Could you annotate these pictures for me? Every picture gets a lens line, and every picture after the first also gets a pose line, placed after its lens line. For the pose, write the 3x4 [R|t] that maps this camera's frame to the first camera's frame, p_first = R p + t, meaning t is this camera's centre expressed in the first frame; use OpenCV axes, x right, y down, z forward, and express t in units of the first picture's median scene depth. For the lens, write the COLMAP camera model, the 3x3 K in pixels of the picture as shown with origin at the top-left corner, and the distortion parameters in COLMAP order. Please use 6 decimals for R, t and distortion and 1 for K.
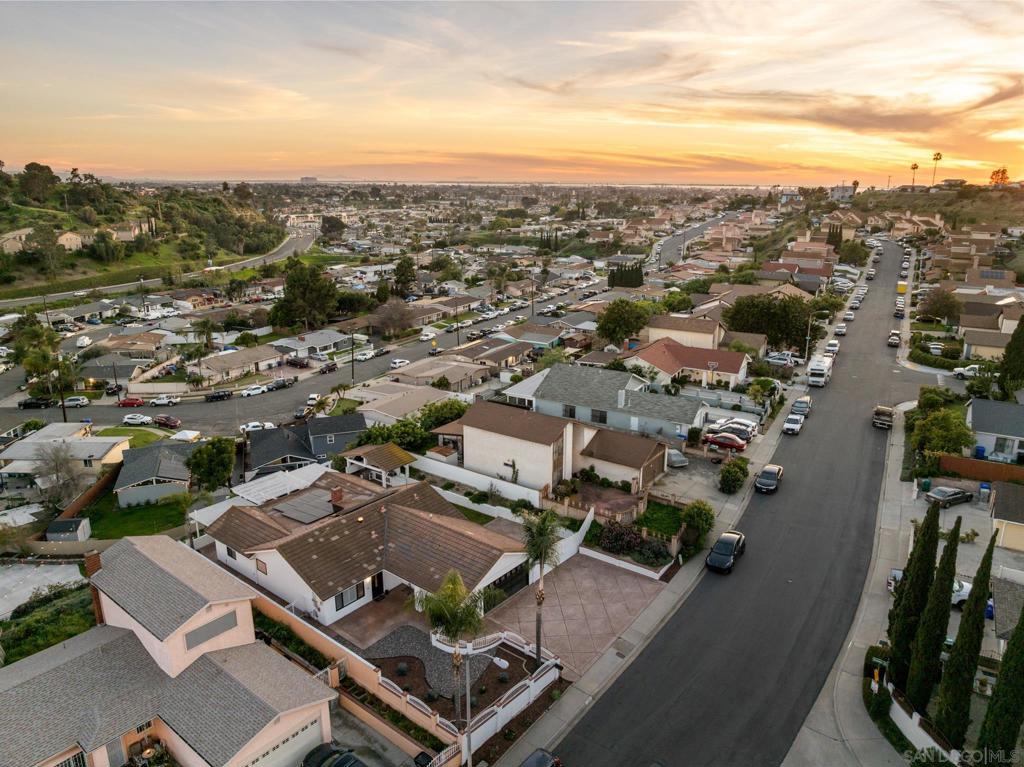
lens RADIAL K [[724.0, 0, 517.2], [0, 724.0, 381.6], [0, 0, 1]] dist [-0.047421, 0.029917]
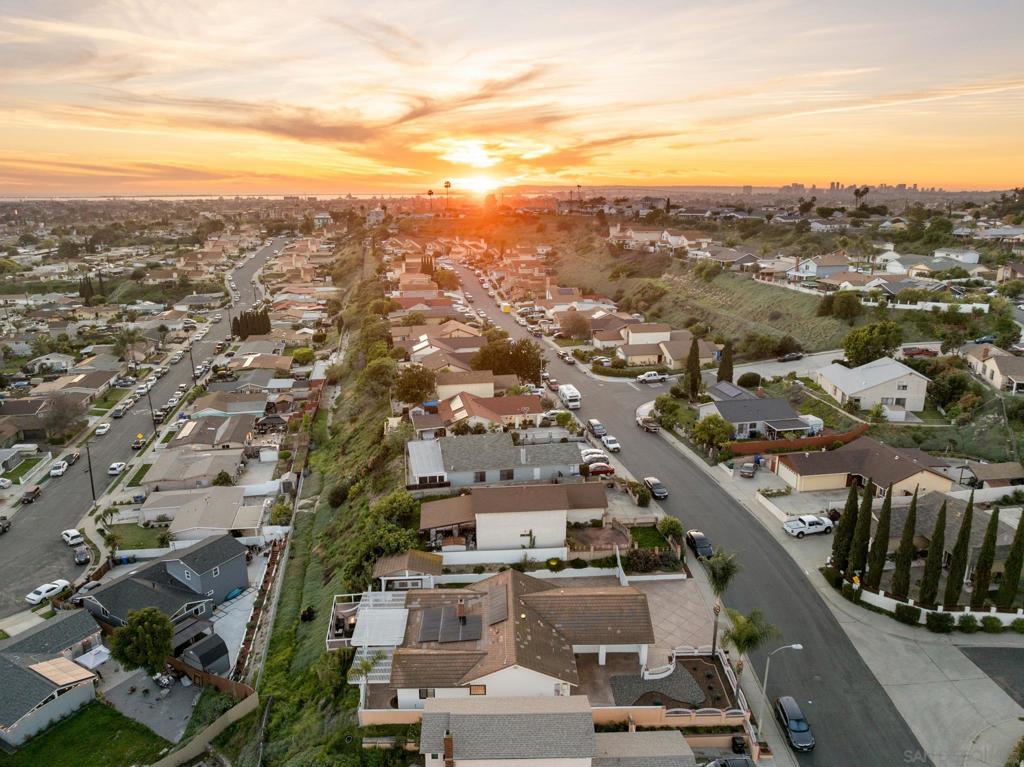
lens RADIAL K [[724.0, 0, 517.2], [0, 724.0, 381.6], [0, 0, 1]] dist [-0.047421, 0.029917]
pose [[0.762971, -0.173231, 0.622789, -0.171797], [0.179057, 0.982362, 0.053887, -0.047832], [-0.621139, 0.070401, 0.780532, 0.012801]]
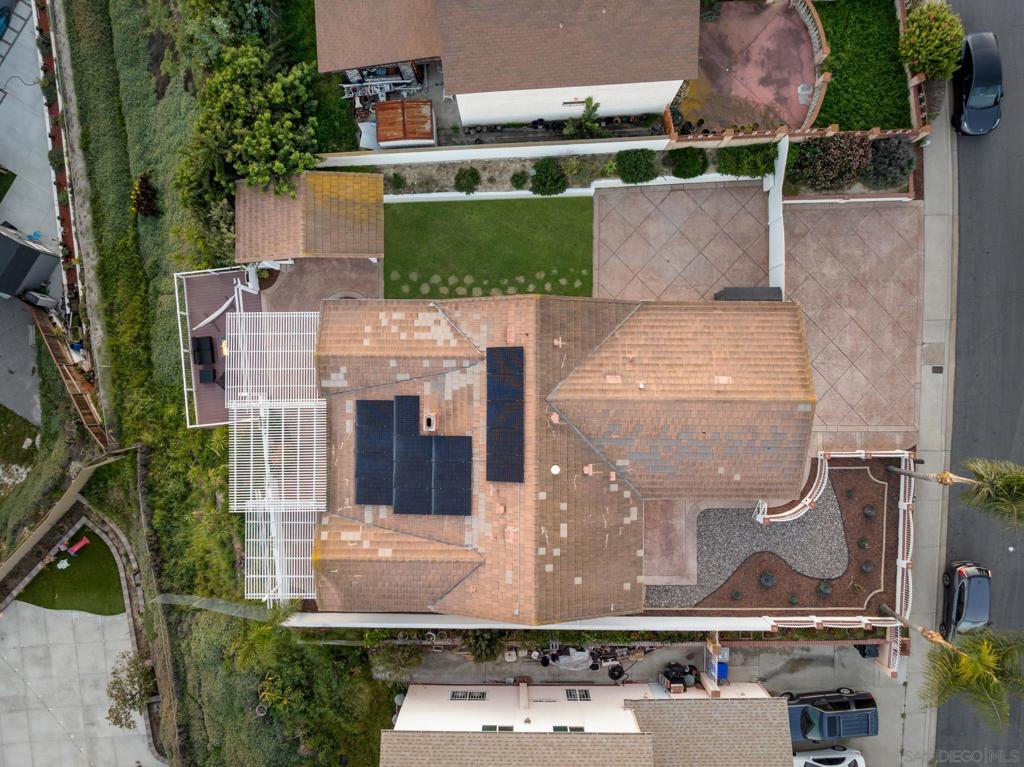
lens RADIAL K [[724.0, 0, 517.2], [0, 724.0, 381.6], [0, 0, 1]] dist [-0.047421, 0.029917]
pose [[0.786201, -0.617960, 0.003536, -0.038668], [0.180238, 0.234775, 0.955194, -0.075323], [-0.591102, -0.750337, 0.295961, 0.173939]]
